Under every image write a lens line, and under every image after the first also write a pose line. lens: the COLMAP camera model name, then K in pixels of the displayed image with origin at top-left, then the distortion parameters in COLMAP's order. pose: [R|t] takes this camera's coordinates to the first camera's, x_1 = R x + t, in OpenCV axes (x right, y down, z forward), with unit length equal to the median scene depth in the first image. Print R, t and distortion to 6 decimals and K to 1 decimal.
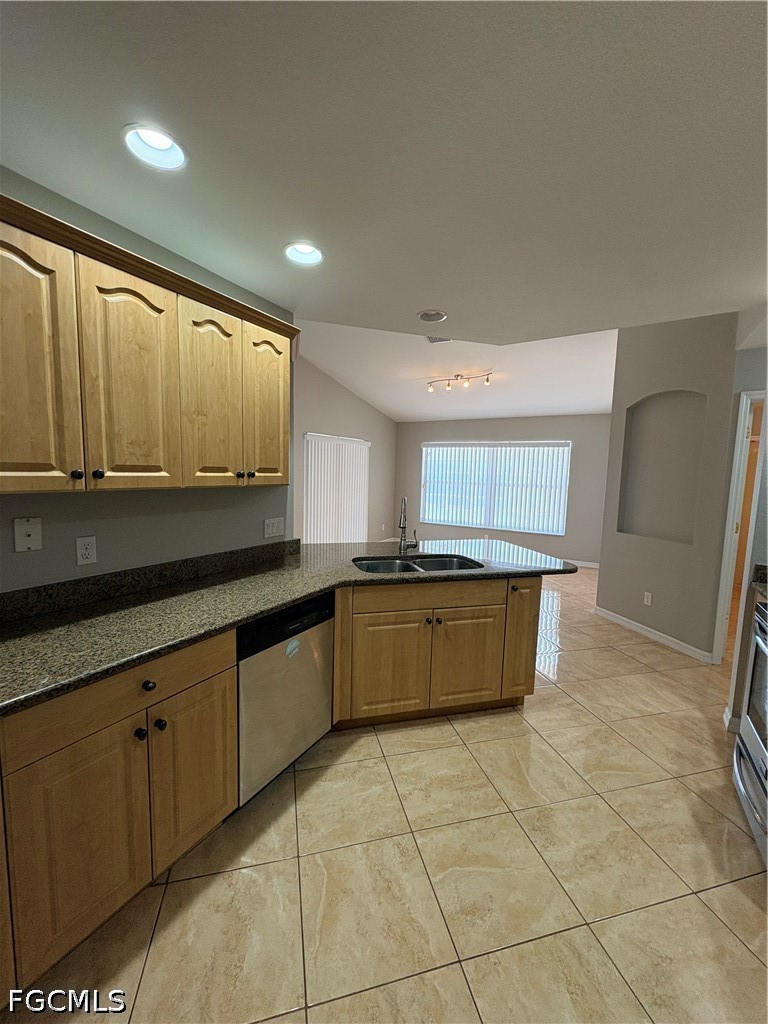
lens RADIAL K [[415.1, 0, 384.0], [0, 415.1, 512.0], [0, 0, 1]] dist [-0.007961, 0.000379]
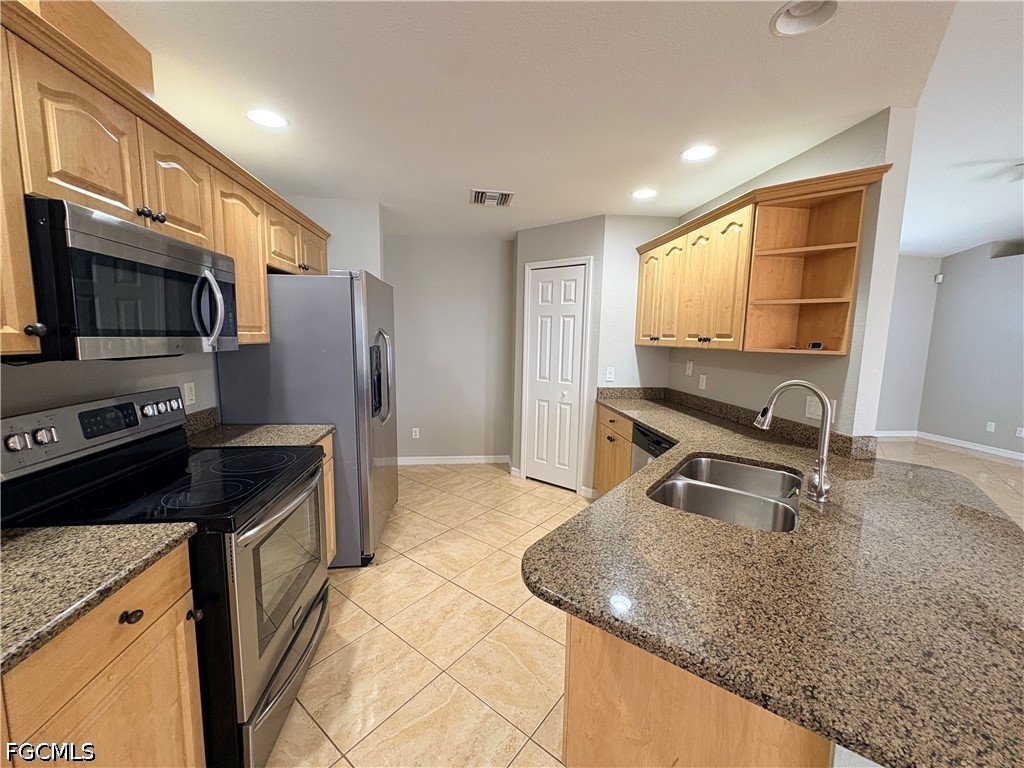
lens RADIAL K [[407.7, 0, 512.0], [0, 407.7, 384.0], [0, 0, 1]] dist [0.000126, 0.000099]
pose [[-0.802252, 0.033623, -0.596038, 1.024086], [-0.096683, 0.977914, 0.185299, -0.147803], [0.589104, 0.206284, -0.781283, 1.863359]]
